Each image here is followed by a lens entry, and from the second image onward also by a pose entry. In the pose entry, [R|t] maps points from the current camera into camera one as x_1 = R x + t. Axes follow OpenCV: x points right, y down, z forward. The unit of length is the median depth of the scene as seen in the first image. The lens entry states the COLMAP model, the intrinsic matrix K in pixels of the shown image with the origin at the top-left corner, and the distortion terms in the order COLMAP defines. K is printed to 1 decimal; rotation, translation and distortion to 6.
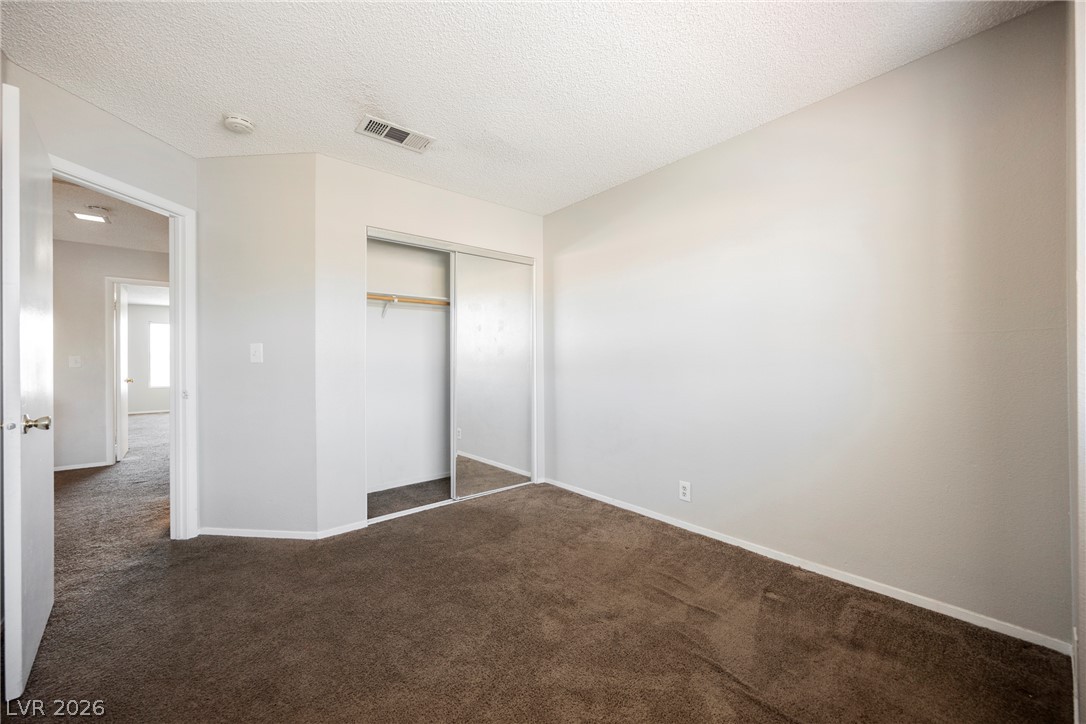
lens RADIAL K [[425.2, 0, 542.2], [0, 425.2, 358.7], [0, 0, 1]] dist [0.002402, 0.000289]
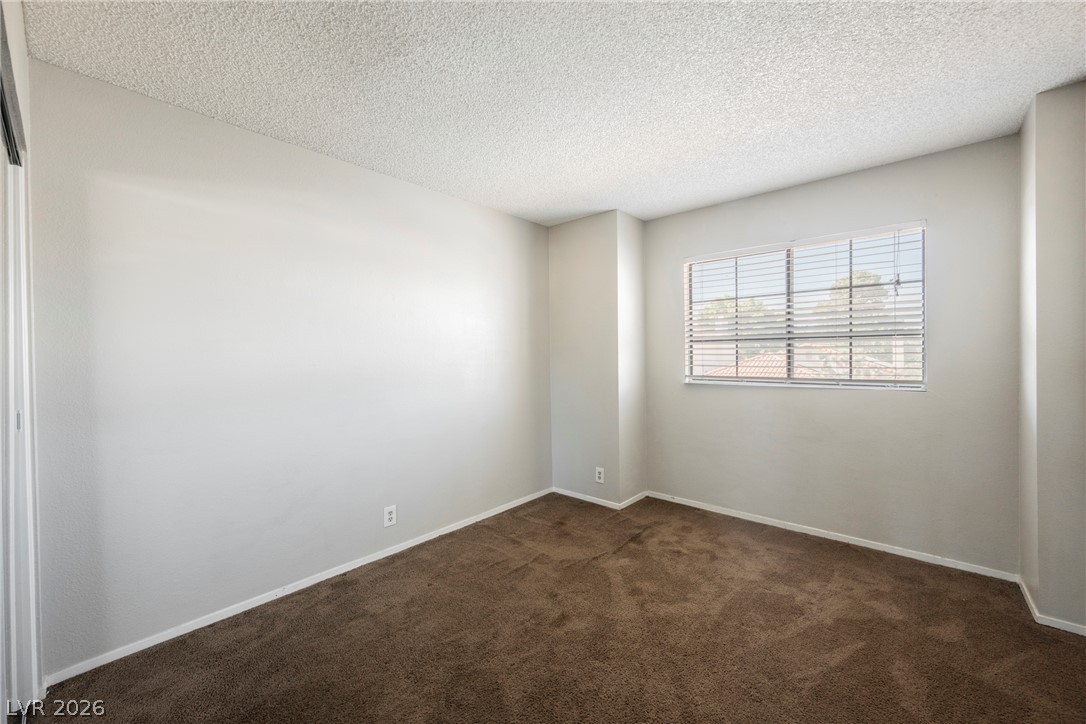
lens RADIAL K [[425.2, 0, 544.8], [0, 425.2, 360.4], [0, 0, 1]] dist [0.002402, 0.000289]
pose [[-0.145941, -0.003099, 0.989288, -0.920620], [0.010039, 0.999939, 0.004613, -0.067423], [-0.989242, 0.010605, -0.145901, 1.045930]]
